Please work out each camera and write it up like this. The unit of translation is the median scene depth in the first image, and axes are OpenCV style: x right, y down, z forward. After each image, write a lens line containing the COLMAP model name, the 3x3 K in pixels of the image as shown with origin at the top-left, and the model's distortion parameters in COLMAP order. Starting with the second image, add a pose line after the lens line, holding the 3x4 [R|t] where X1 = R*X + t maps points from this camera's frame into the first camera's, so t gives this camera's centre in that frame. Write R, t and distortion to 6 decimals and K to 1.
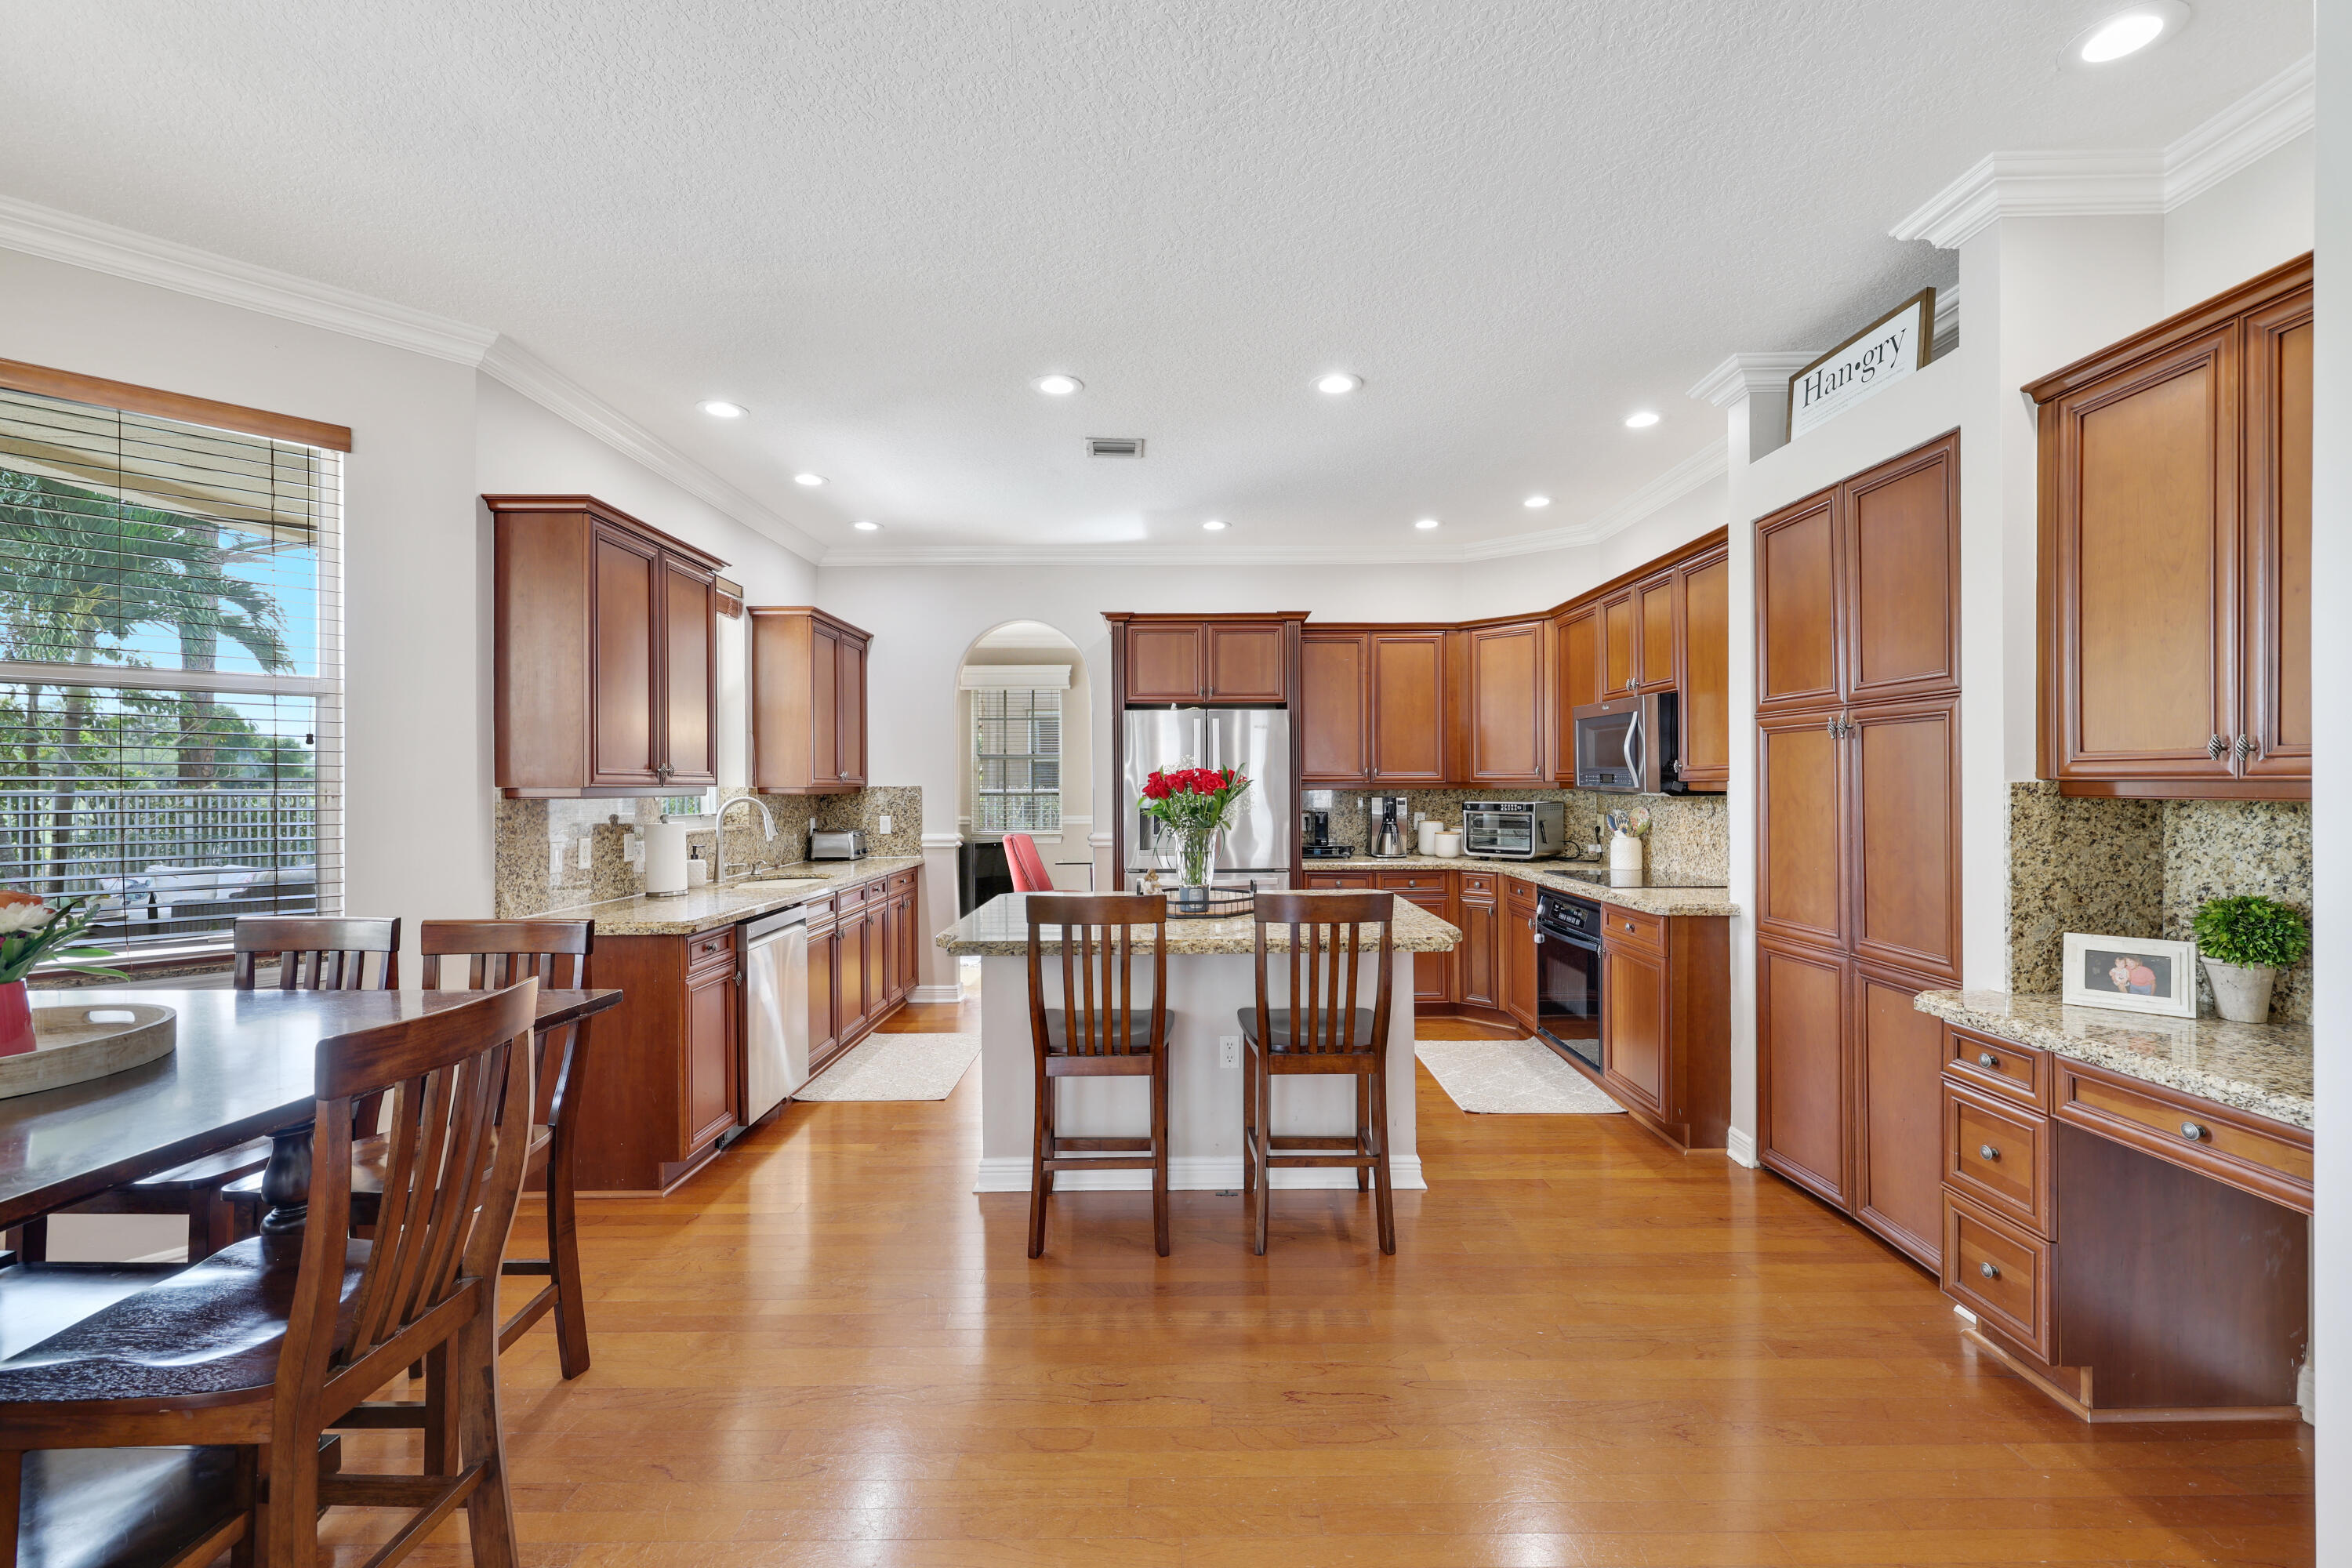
lens RADIAL K [[994.2, 0, 1184.9], [0, 994.2, 788.6], [0, 0, 1]] dist [0.002292, -0.002221]
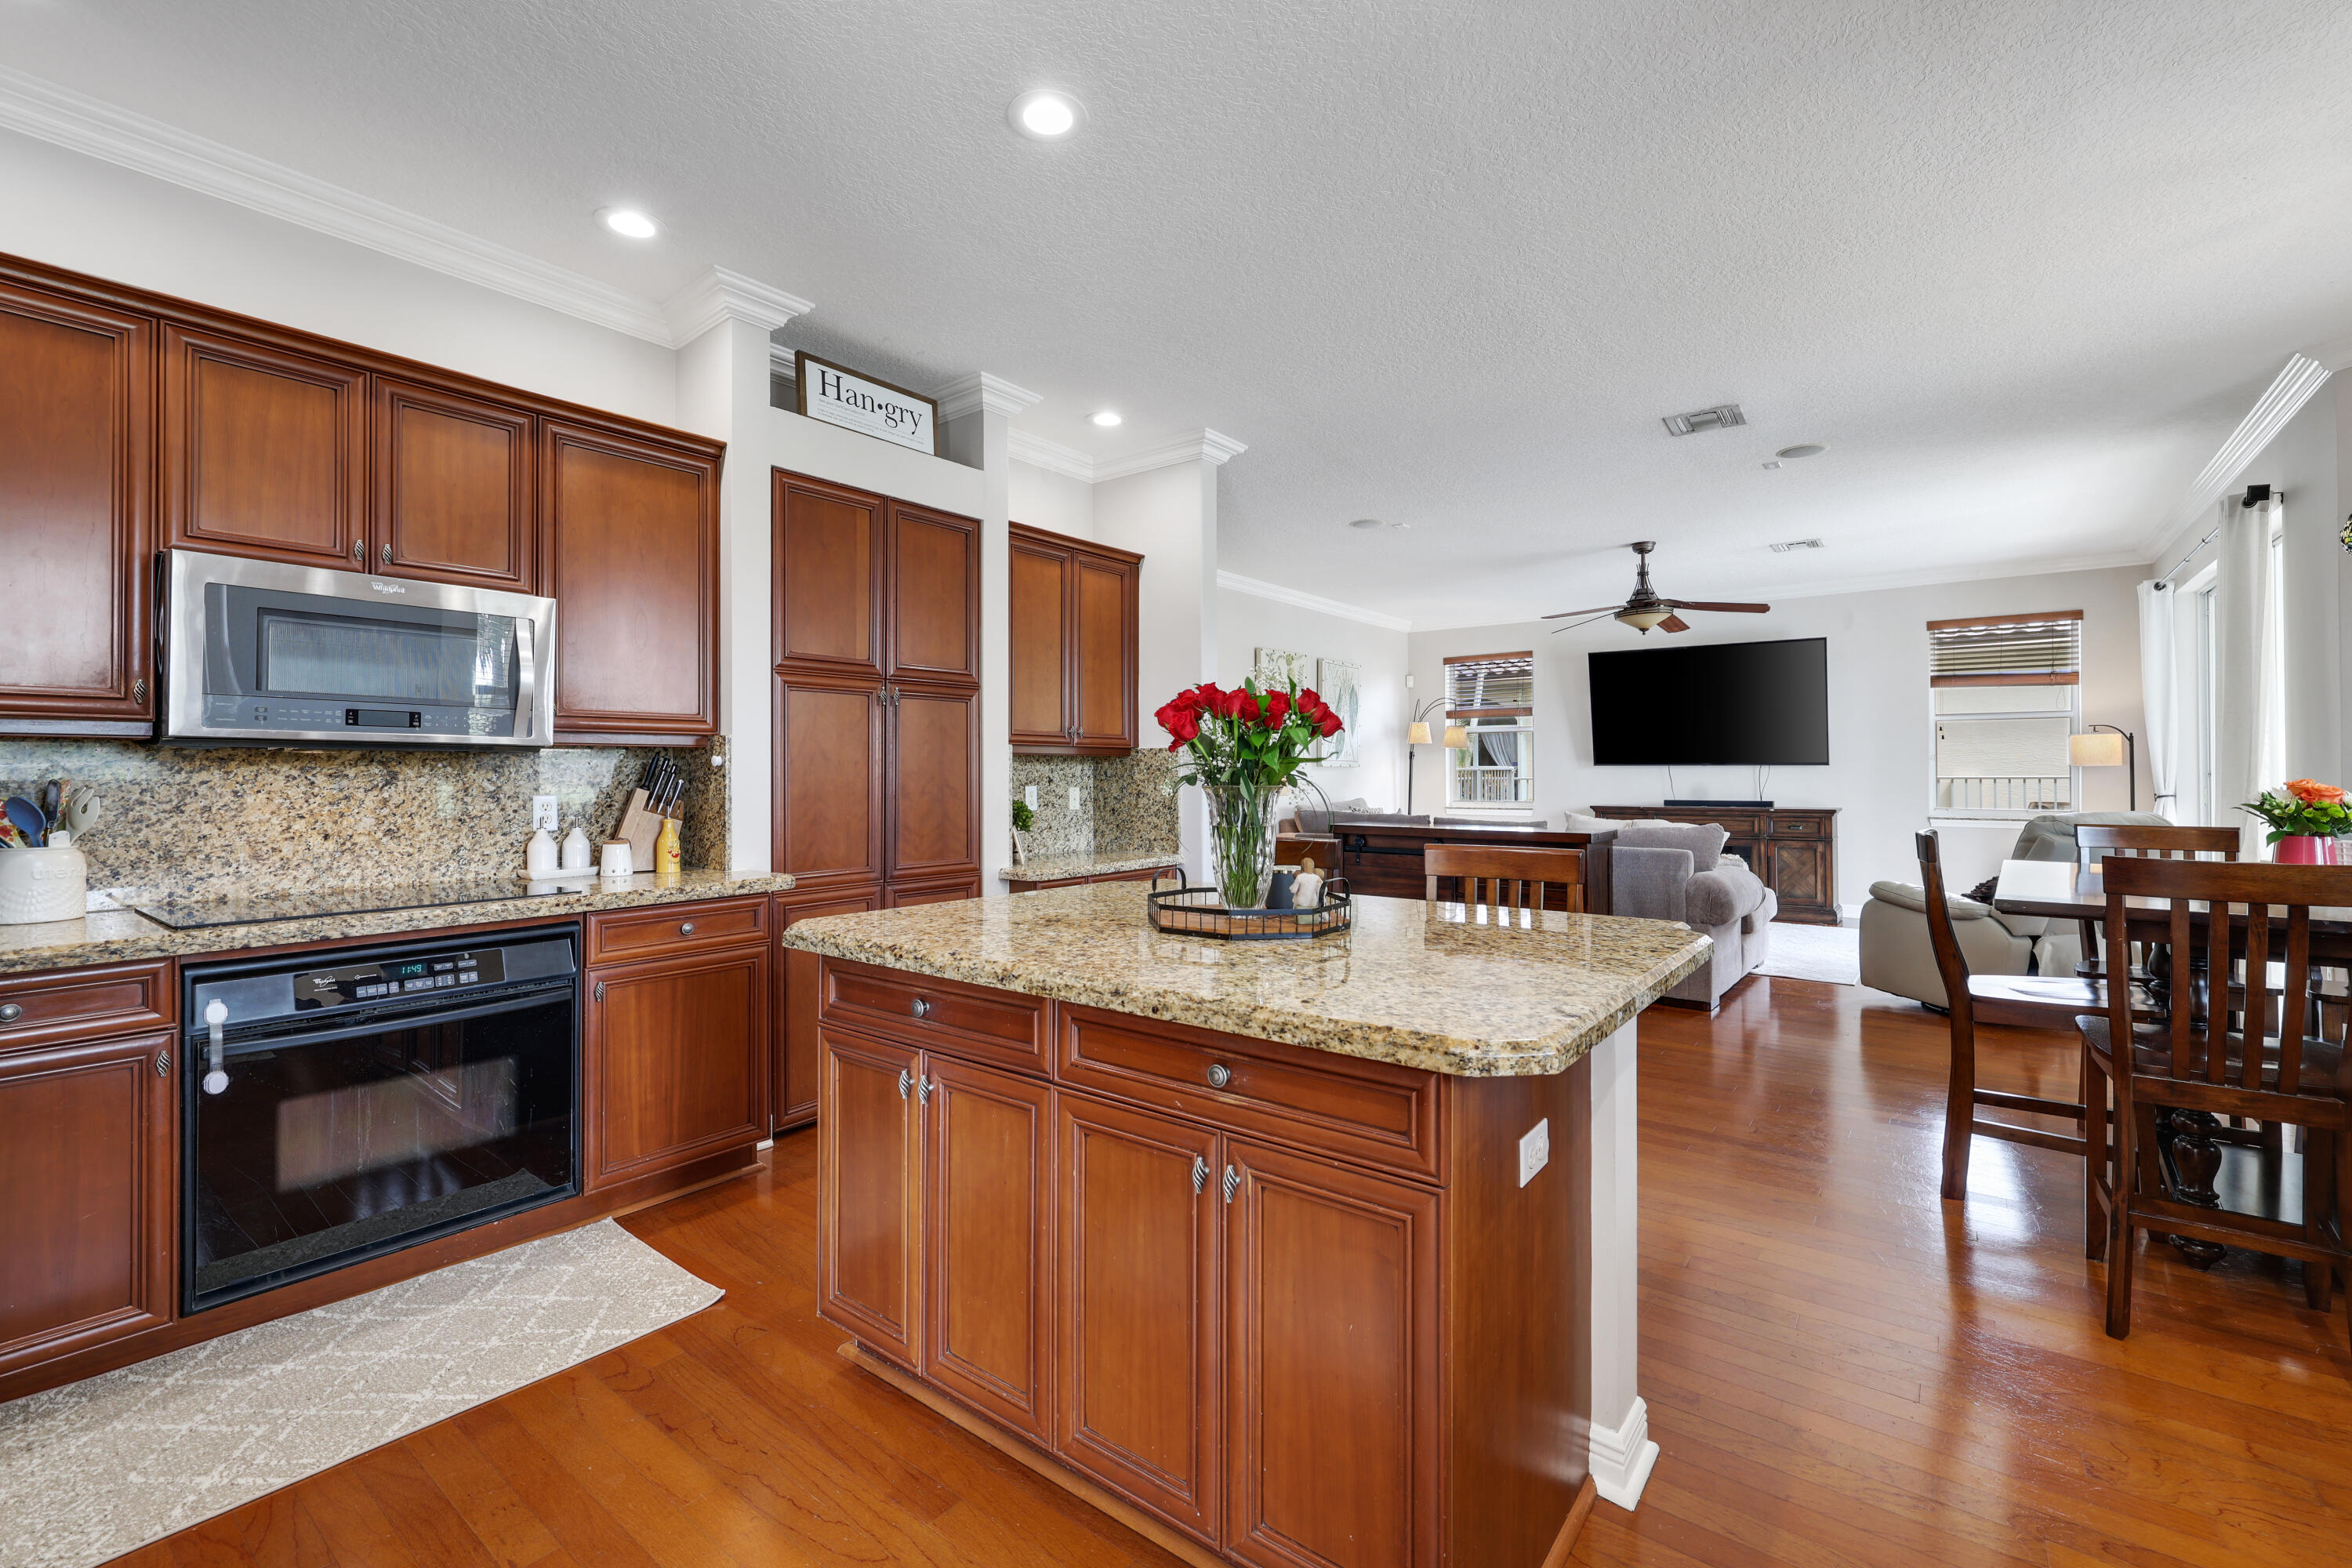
lens RADIAL K [[994.2, 0, 1186.8], [0, 994.2, 763.5], [0, 0, 1]] dist [0.002292, -0.002221]
pose [[-0.790474, 0.014156, 0.612332, -0.276403], [0.010846, 0.999900, -0.009114, 0.026174], [-0.612399, -0.000563, -0.790548, 1.269451]]
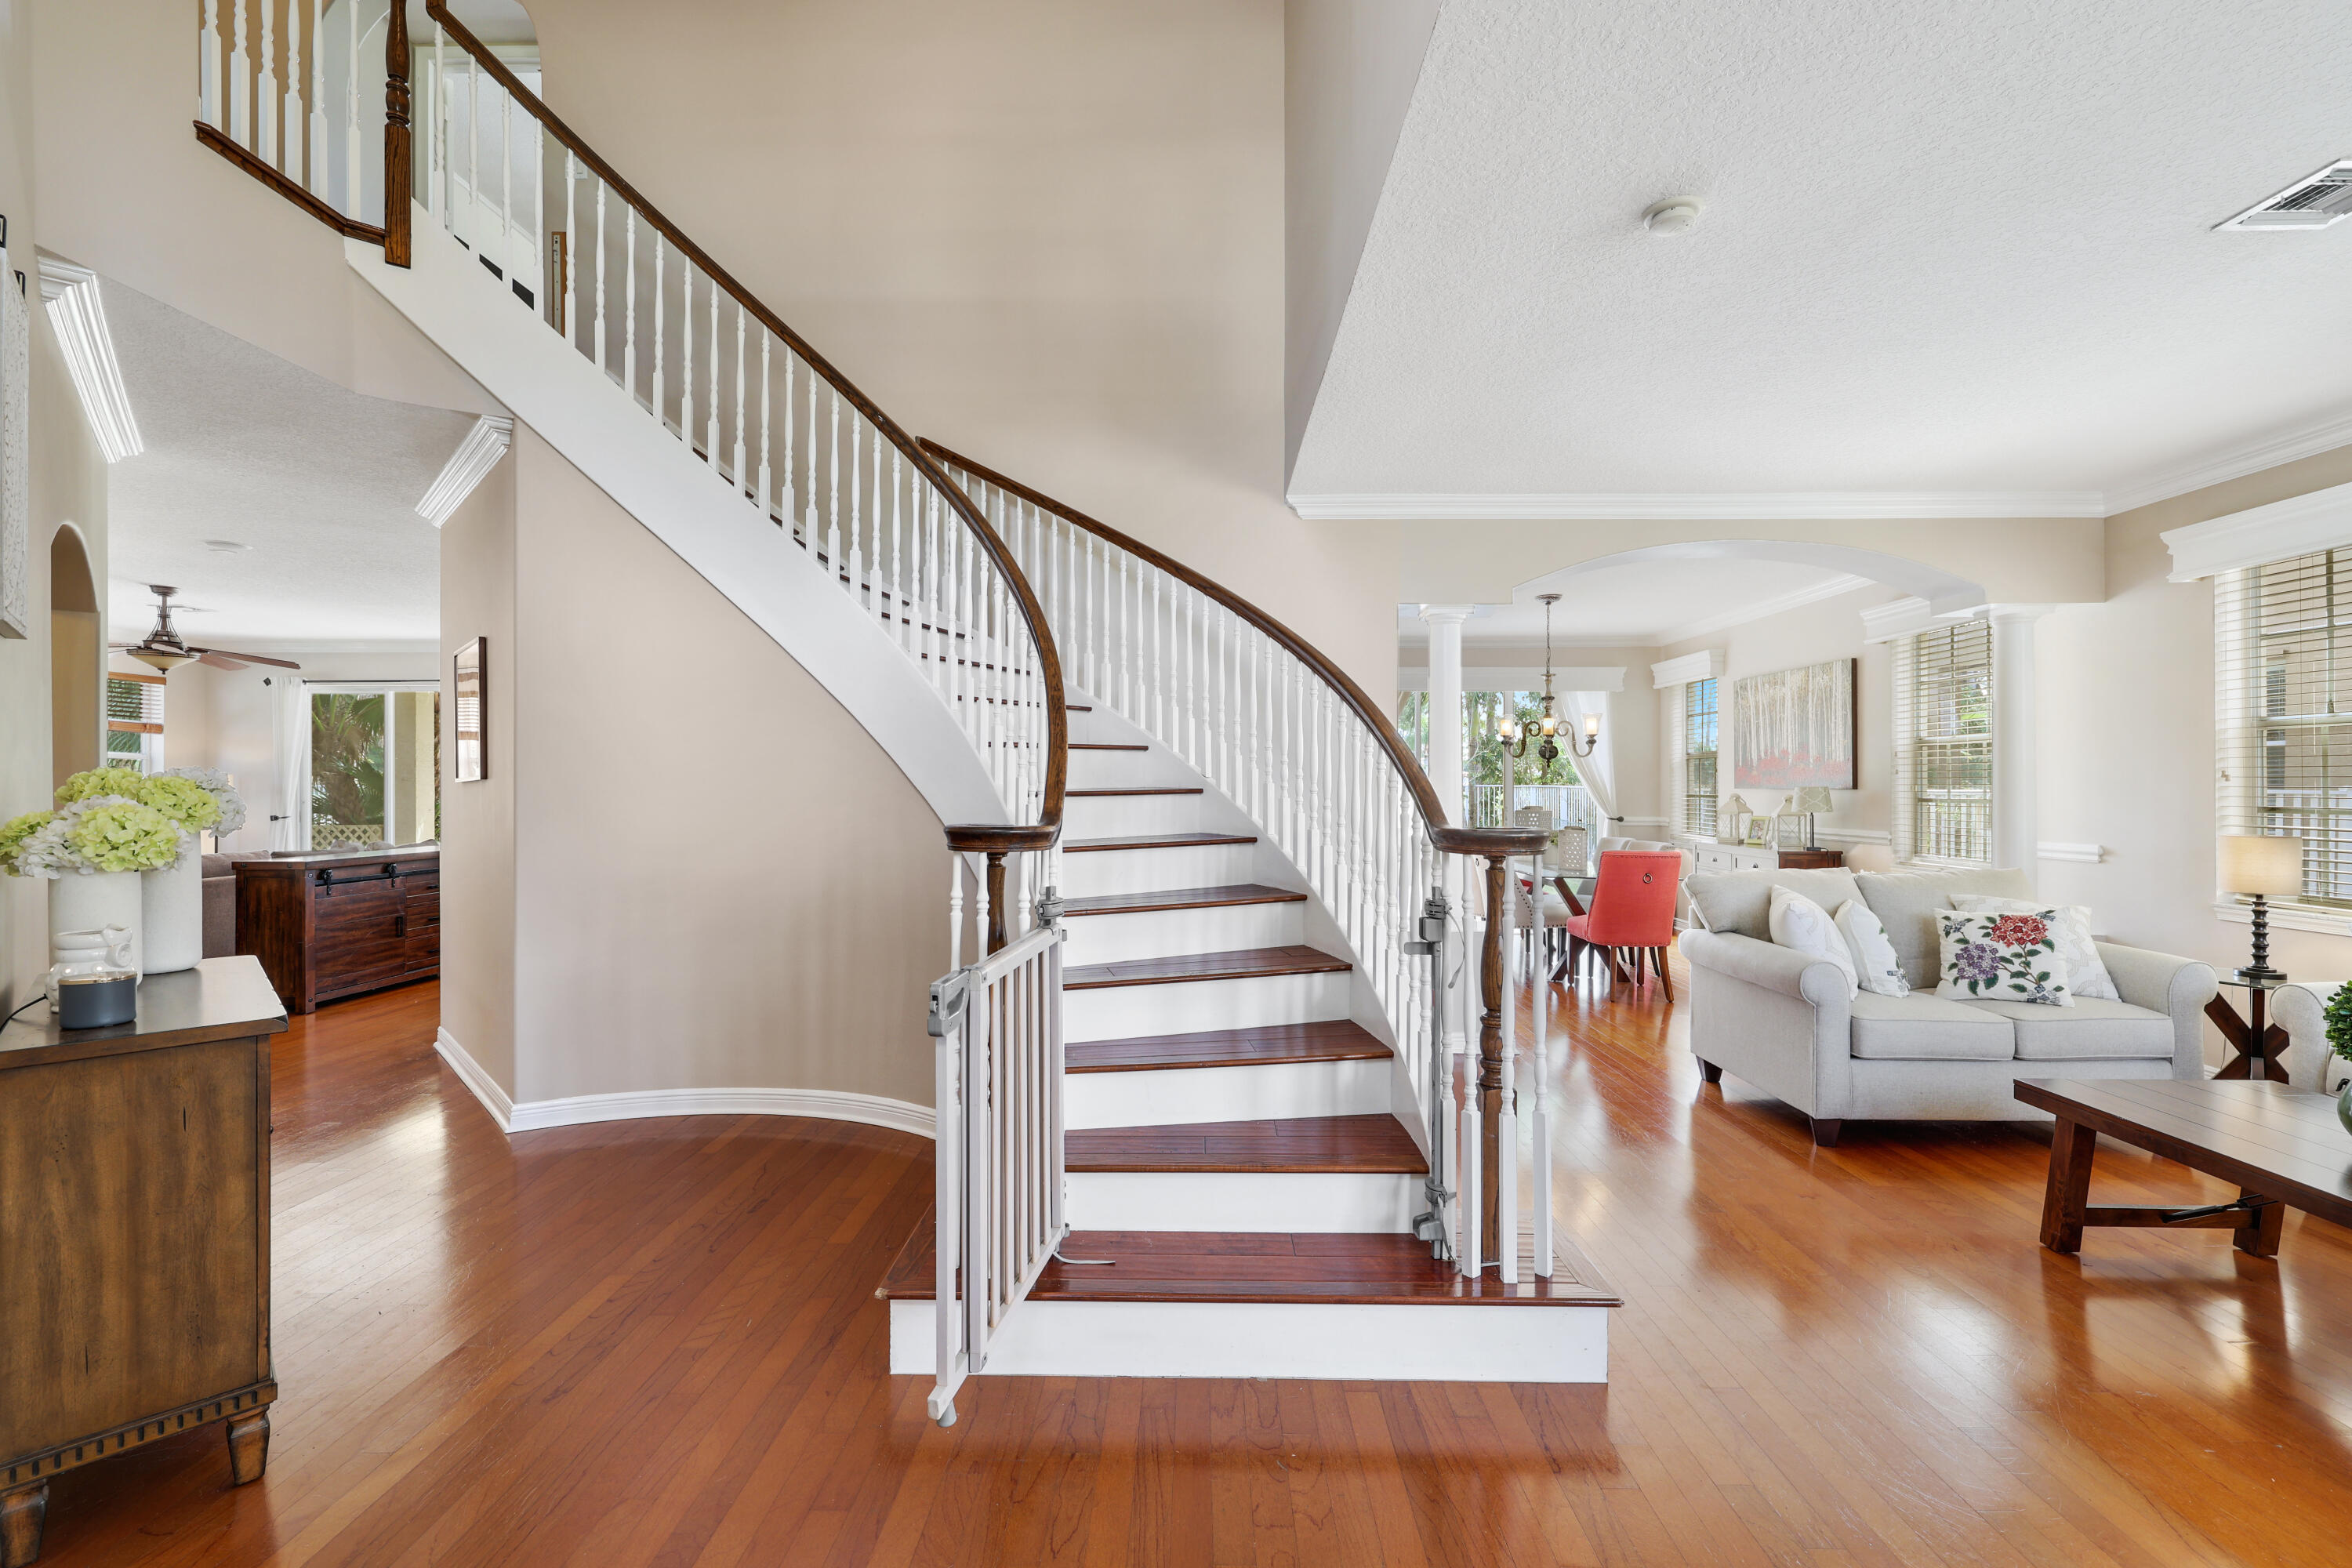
lens RADIAL K [[994.2, 0, 1173.2], [0, 994.2, 789.2], [0, 0, 1]] dist [0.002292, -0.002221]
pose [[-0.009185, 0.008138, -0.999925, 1.860059], [-0.004549, 0.999956, 0.008181, -0.017528], [0.999947, 0.004623, -0.009148, 1.264788]]
